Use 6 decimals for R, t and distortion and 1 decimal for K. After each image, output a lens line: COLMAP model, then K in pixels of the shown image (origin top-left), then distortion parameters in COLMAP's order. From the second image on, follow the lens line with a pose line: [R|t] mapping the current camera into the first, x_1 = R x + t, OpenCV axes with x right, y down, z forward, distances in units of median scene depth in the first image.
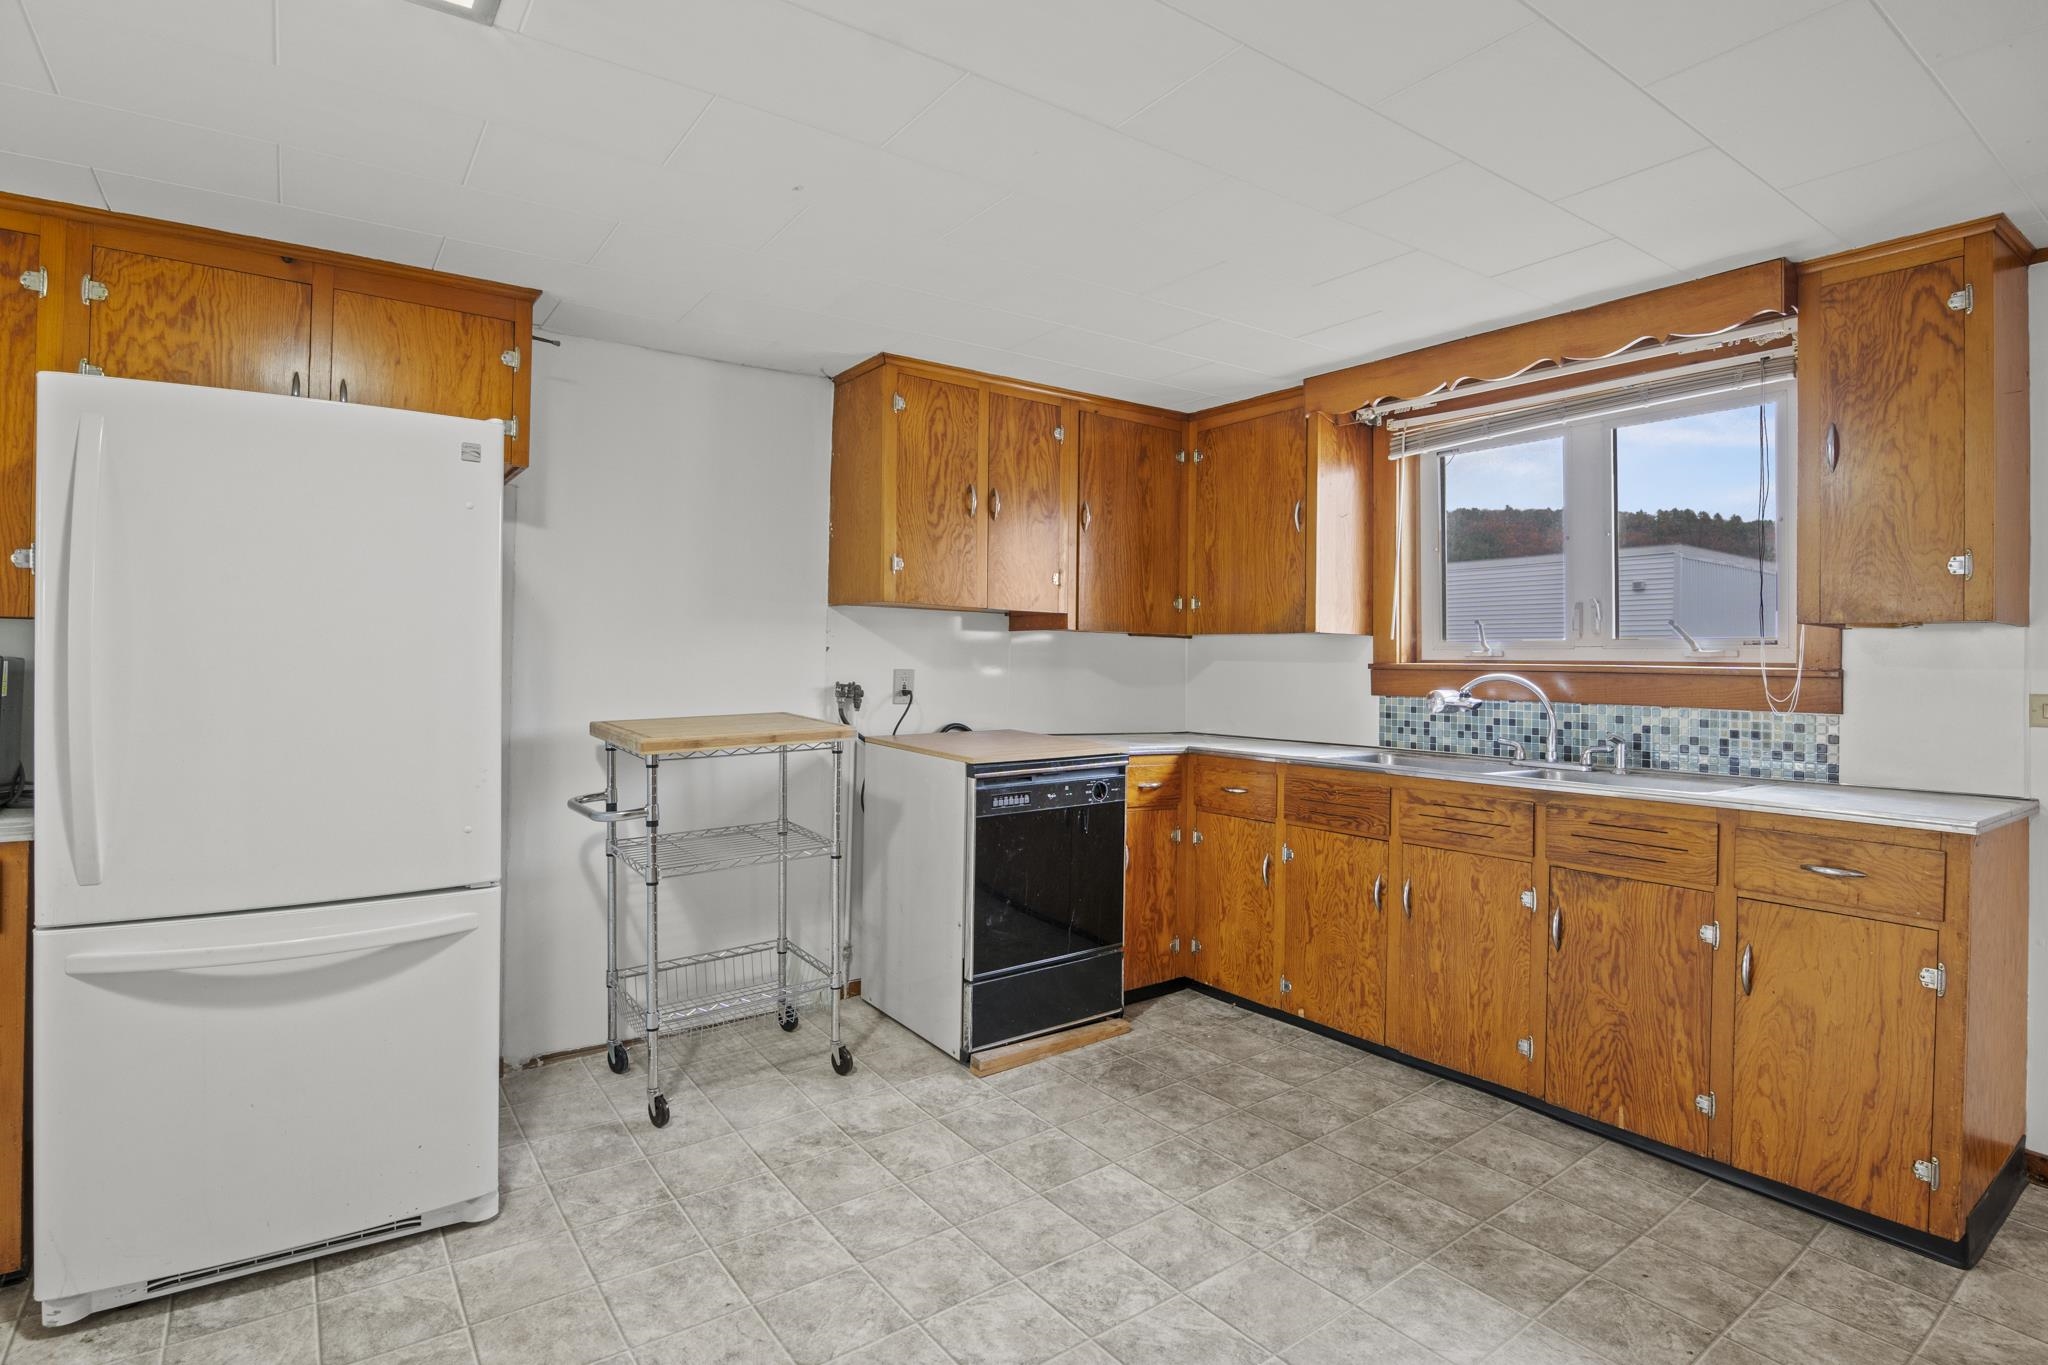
lens RADIAL K [[1023.1, 0, 1015.3], [0, 1023.1, 658.0], [0, 0, 1]] dist [-0.024085, -0.000517]
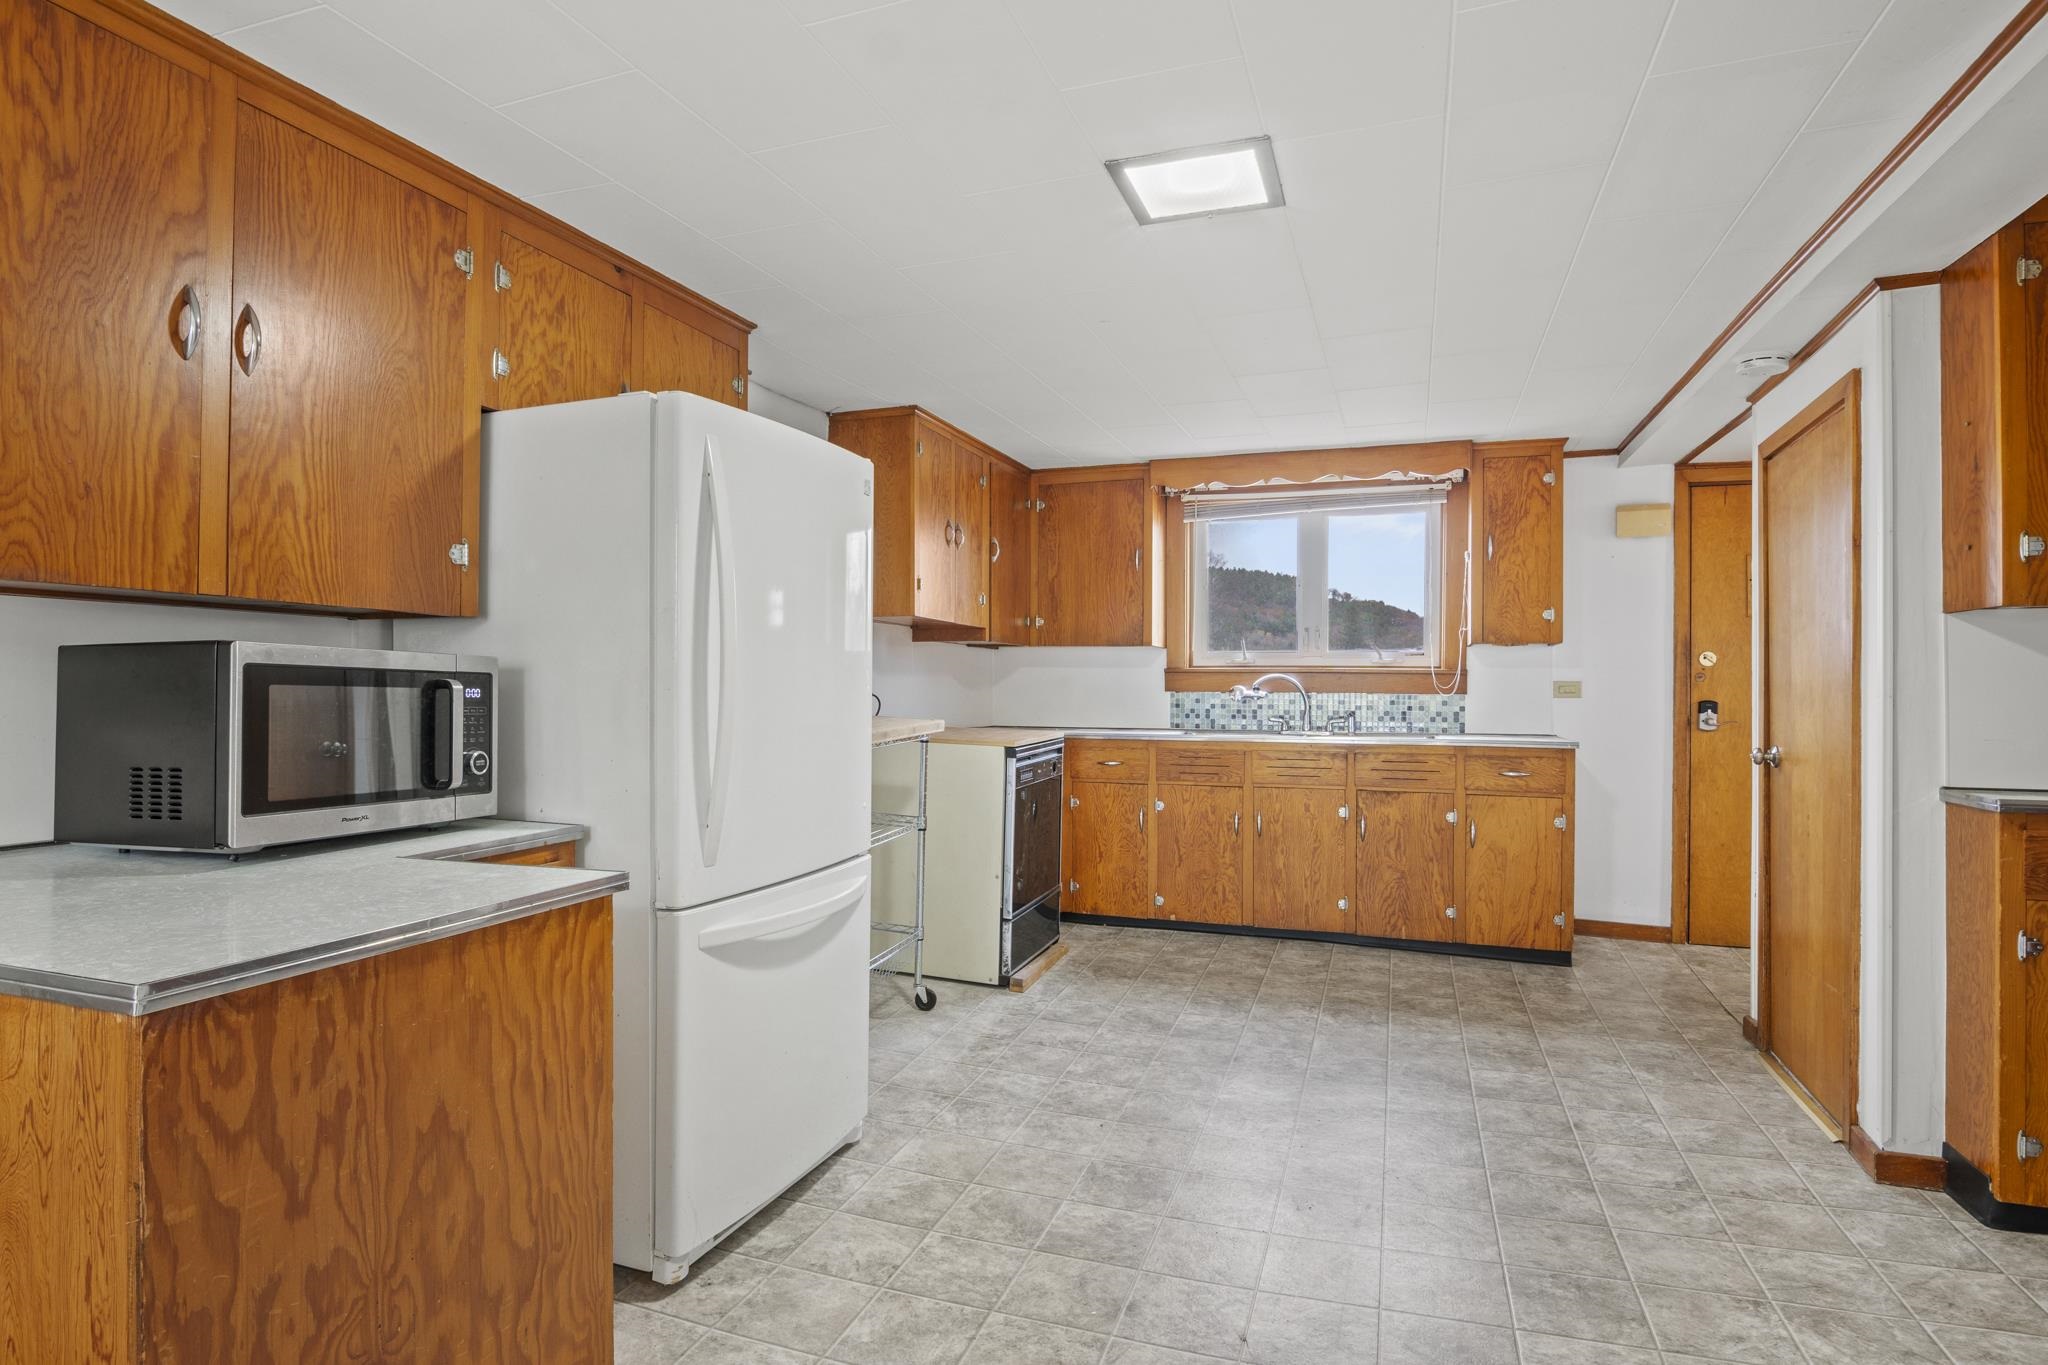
lens RADIAL K [[1056.2, 0, 1019.7], [0, 1056.2, 680.7], [0, 0, 1]] dist [-0.006762, -0.010276]
pose [[0.826994, -0.008852, 0.562141, -0.809104], [0.003453, 0.999937, 0.010665, 0.008192], [-0.562200, -0.006878, 0.826973, -0.090699]]
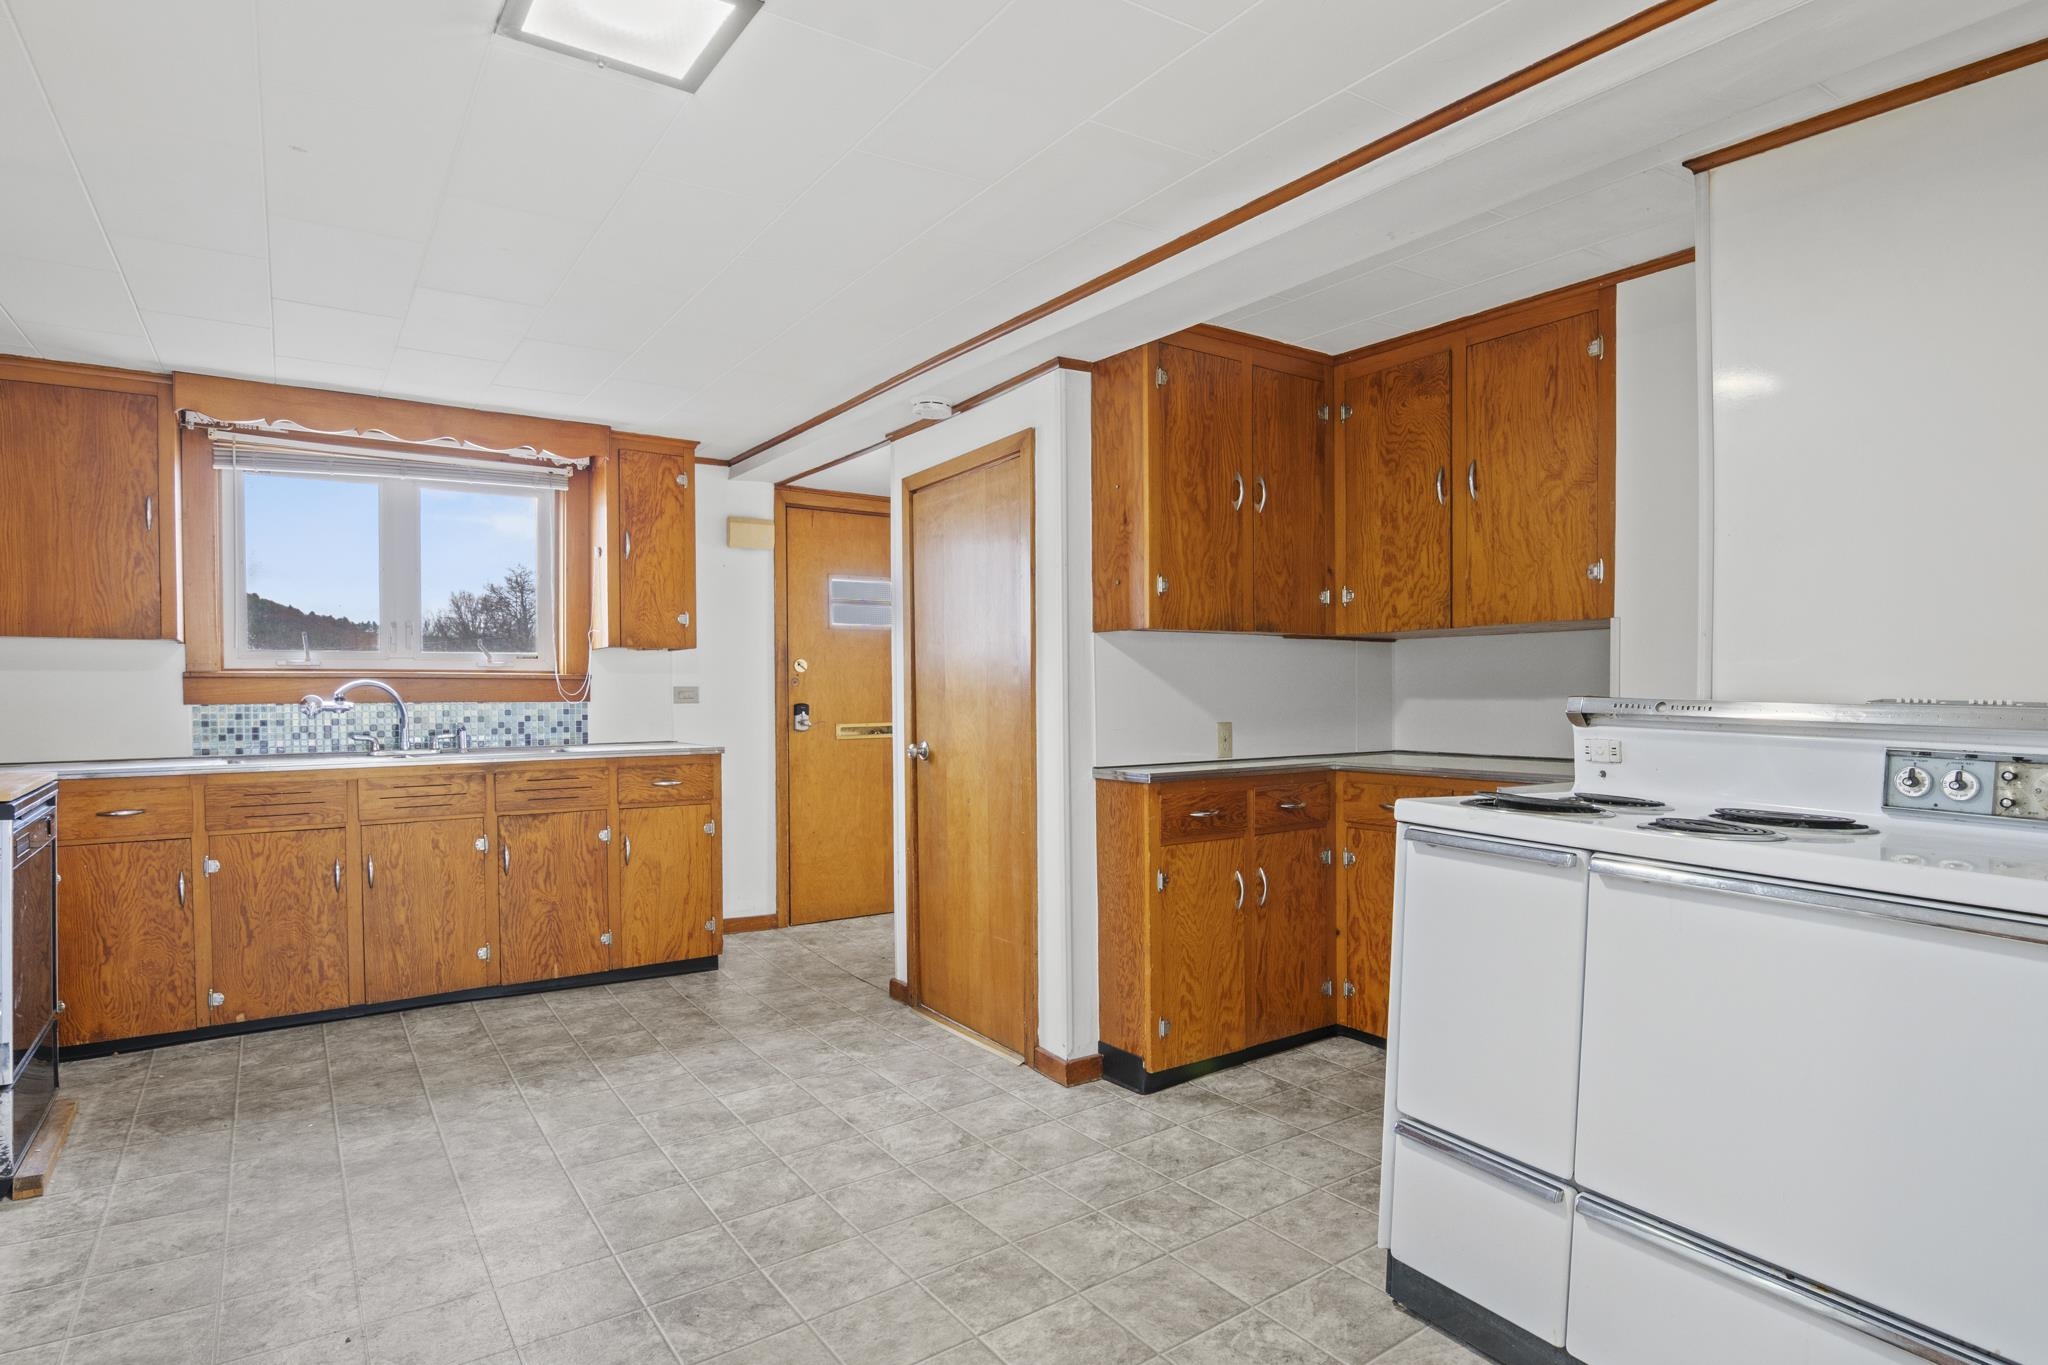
lens RADIAL K [[1083.9, 0, 998.3], [0, 1083.9, 712.5], [0, 0, 1]] dist [-0.021403, -0.000782]
pose [[0.040295, -0.036132, 0.998534, -0.844770], [-0.001217, 0.999343, 0.036210, 0.007908], [-0.999187, -0.002674, 0.040225, 0.237597]]
